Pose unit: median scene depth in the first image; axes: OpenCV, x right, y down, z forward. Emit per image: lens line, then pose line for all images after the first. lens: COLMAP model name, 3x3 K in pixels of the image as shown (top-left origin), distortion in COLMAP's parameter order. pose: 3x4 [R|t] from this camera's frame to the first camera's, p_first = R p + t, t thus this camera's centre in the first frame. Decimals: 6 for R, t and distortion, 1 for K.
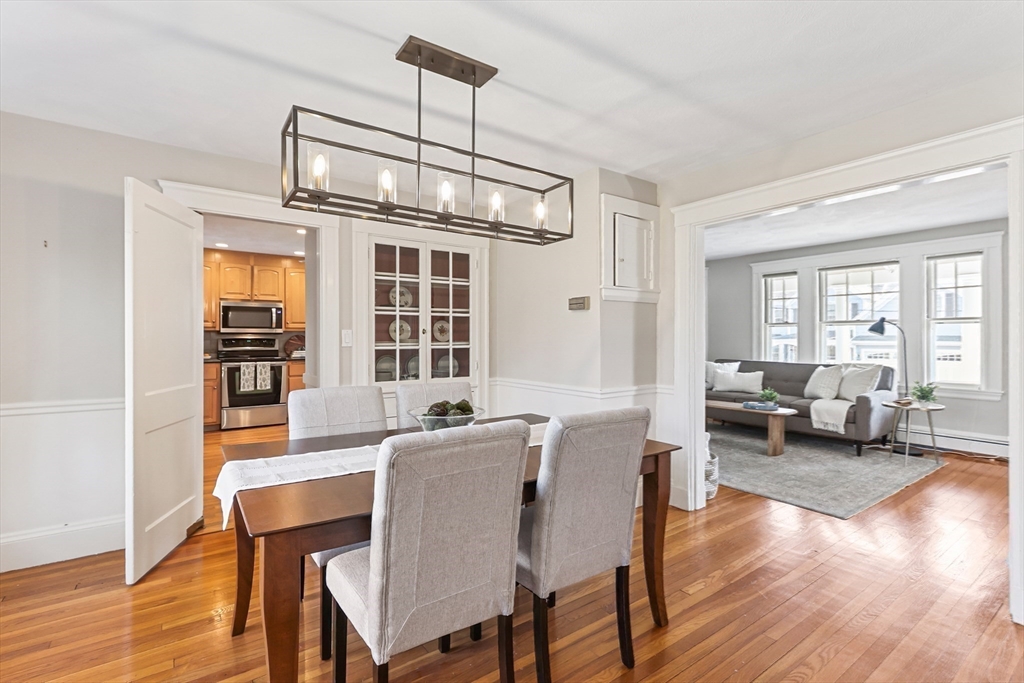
lens RADIAL K [[473.4, 0, 510.5], [0, 473.4, 336.9], [0, 0, 1]] dist [-0.000398, 0.003036]
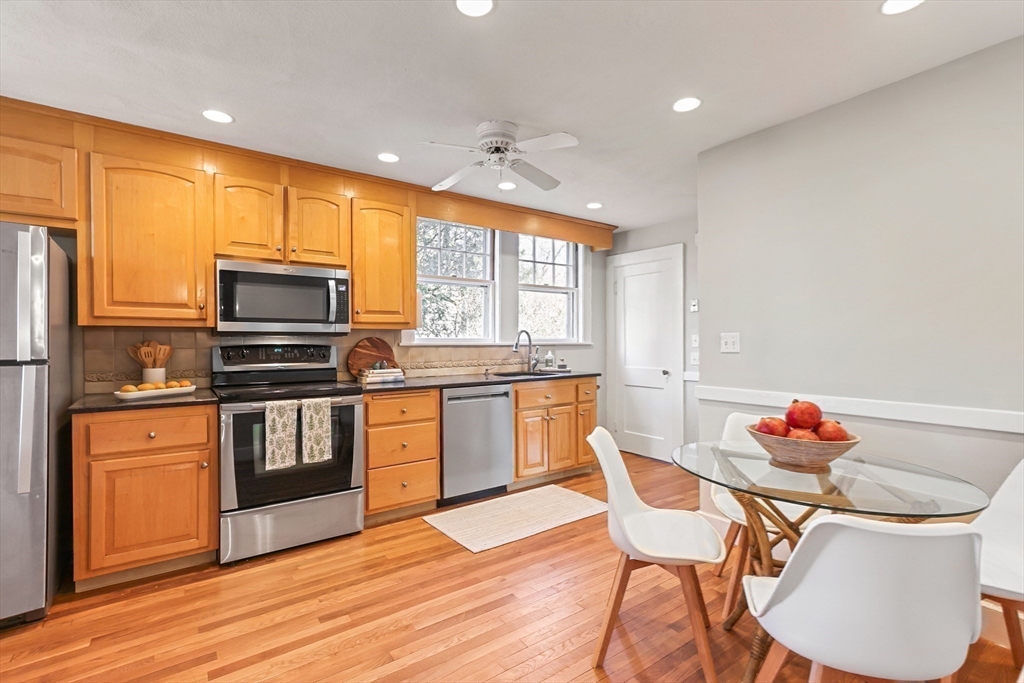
lens RADIAL K [[473.4, 0, 511.7], [0, 473.4, 343.8], [0, 0, 1]] dist [-0.000398, 0.003036]
pose [[0.999986, -0.004972, 0.001621, -2.710374], [0.004967, 0.999982, 0.003244, 0.015489], [-0.001637, -0.003236, 0.999993, 4.467156]]
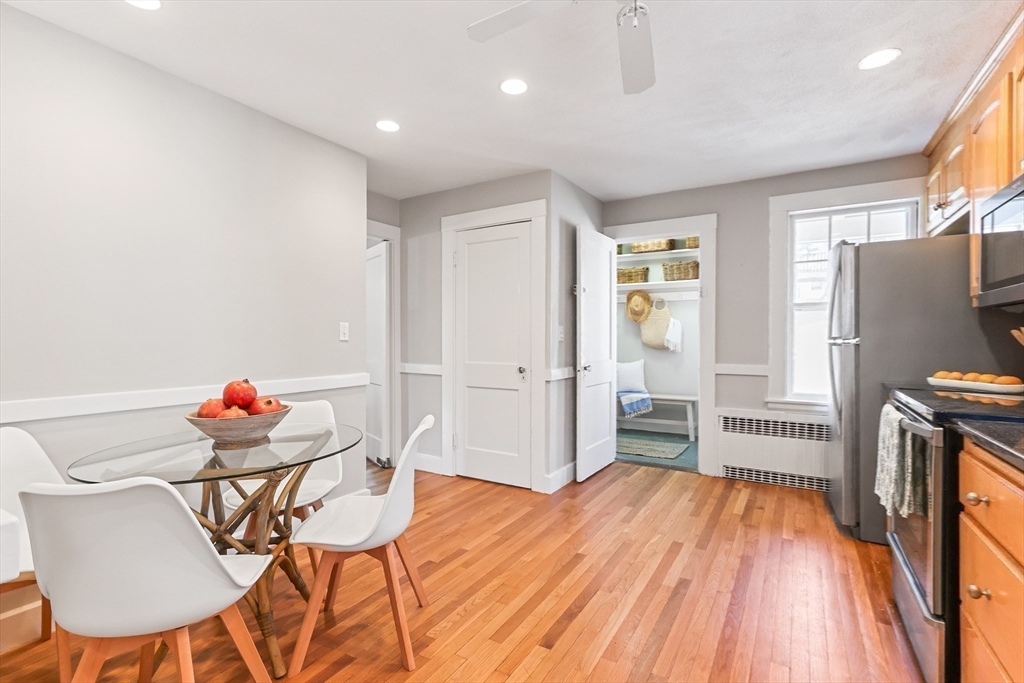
lens RADIAL K [[473.4, 0, 517.8], [0, 473.4, 341.8], [0, 0, 1]] dist [-0.000398, 0.003036]
pose [[-0.918021, -0.012677, -0.396329, -1.753102], [-0.015812, 0.999864, 0.004644, 0.153128], [0.396216, 0.010530, -0.918097, 9.210574]]
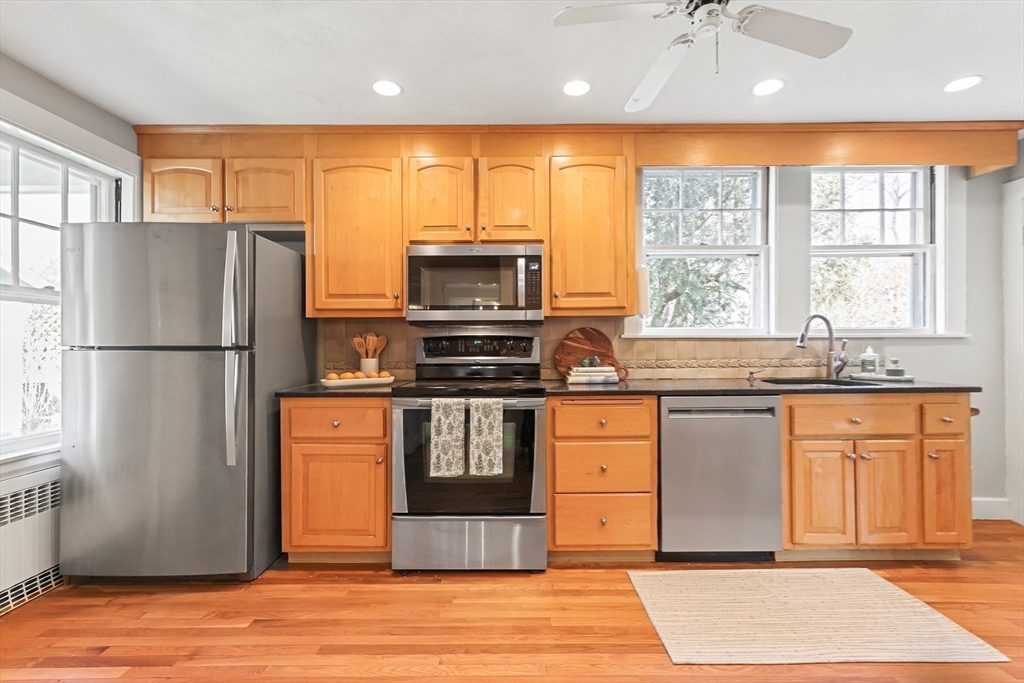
lens RADIAL K [[473.4, 0, 518.9], [0, 473.4, 342.1], [0, 0, 1]] dist [-0.000398, 0.003036]
pose [[0.807562, -0.006818, -0.589743, -2.277799], [0.004243, 0.999974, -0.005750, 0.095173], [0.589767, 0.002141, 0.807571, 5.722772]]
